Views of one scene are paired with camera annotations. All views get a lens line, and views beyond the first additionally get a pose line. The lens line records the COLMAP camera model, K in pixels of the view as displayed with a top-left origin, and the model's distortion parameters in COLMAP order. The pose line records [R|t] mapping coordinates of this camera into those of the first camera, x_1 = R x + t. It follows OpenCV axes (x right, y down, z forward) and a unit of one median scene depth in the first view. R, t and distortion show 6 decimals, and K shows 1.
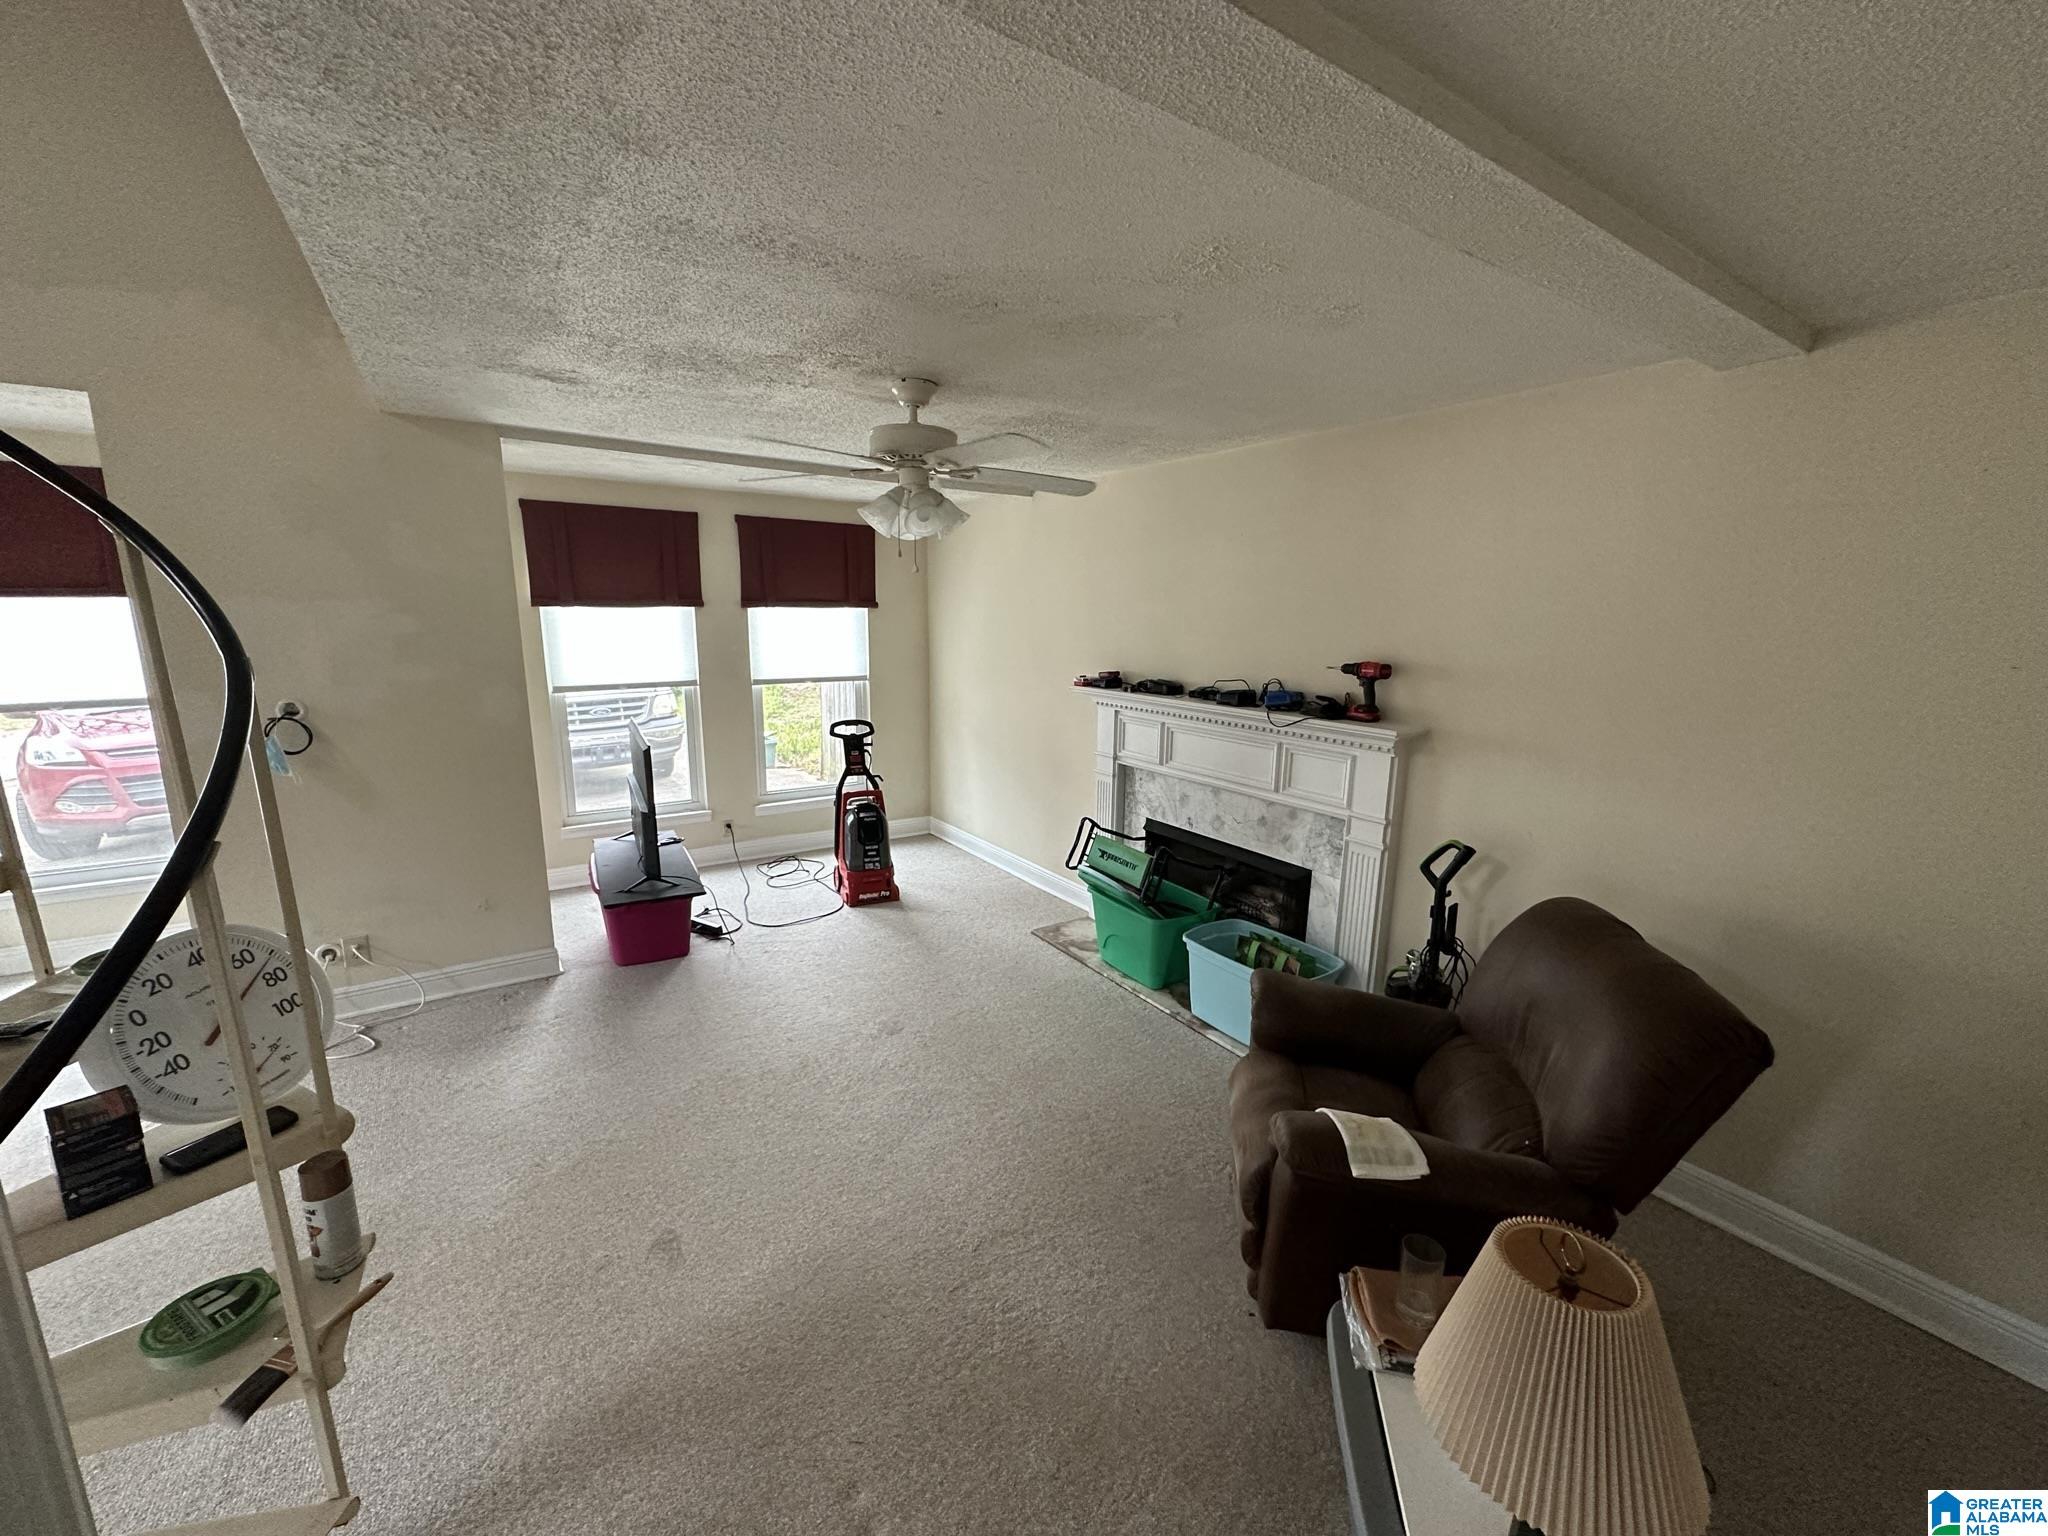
lens RADIAL K [[813.3, 0, 1027.9], [0, 813.3, 779.4], [0, 0, 1]] dist [-0.002345, -0.000265]
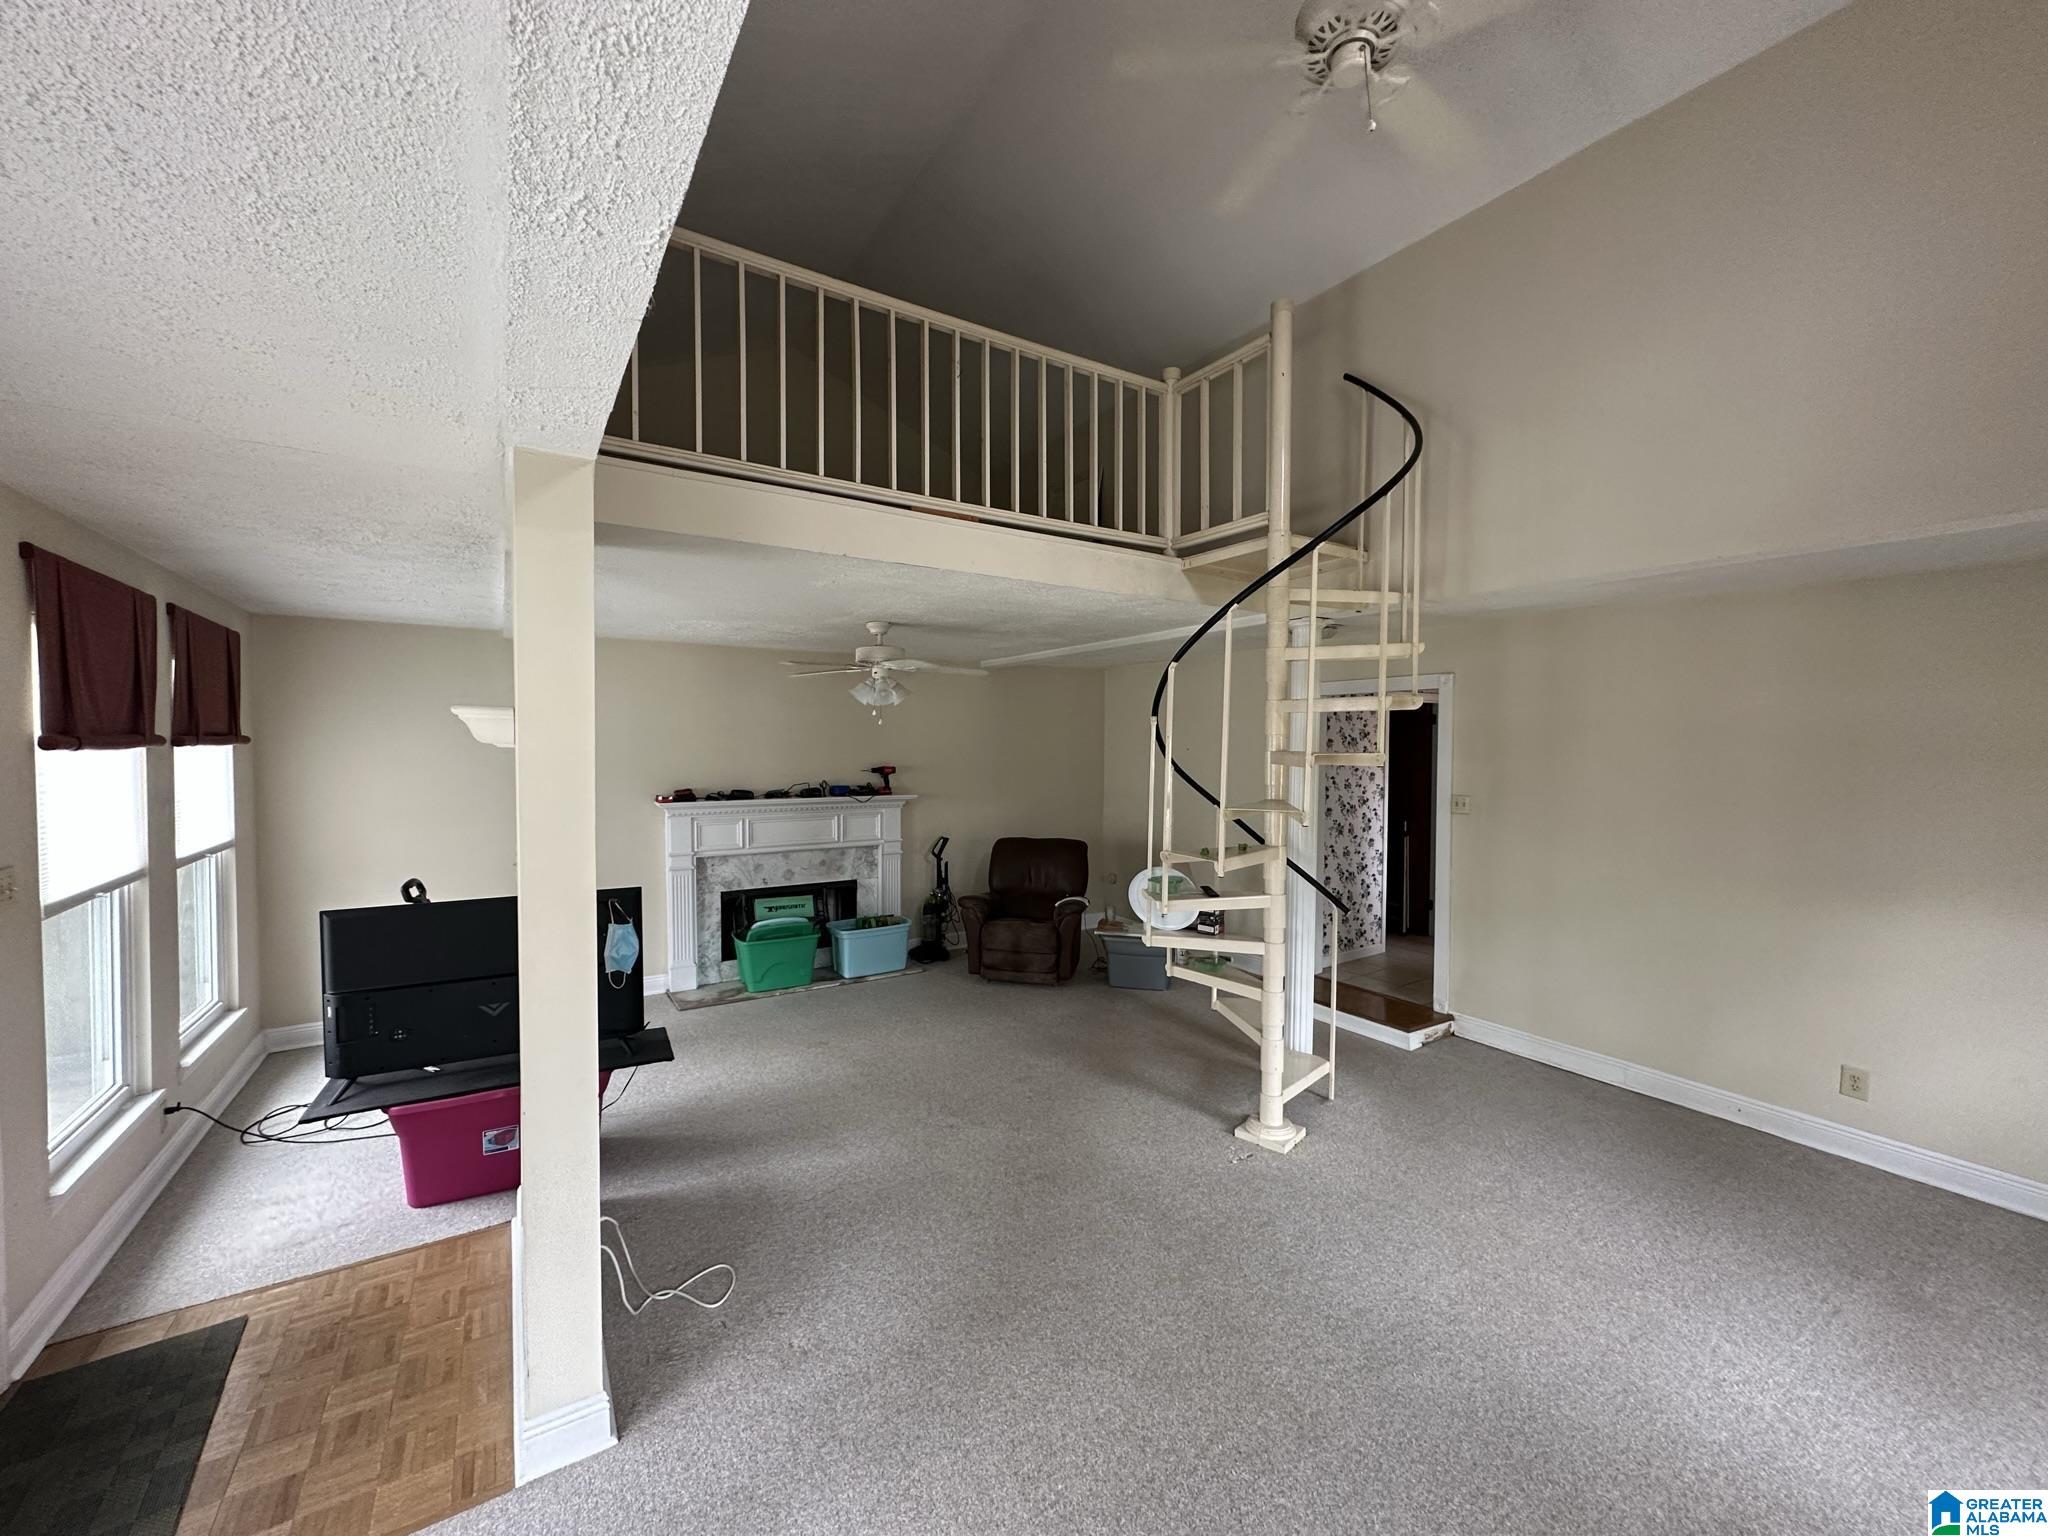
lens RADIAL K [[813.3, 0, 1025.1], [0, 813.3, 766.4], [0, 0, 1]] dist [-0.002345, -0.000265]
pose [[0.026045, -0.042368, 0.998763, -1.355224], [0.201380, 0.978841, 0.036272, -0.119379], [-0.979167, 0.200186, 0.034026, 0.466264]]
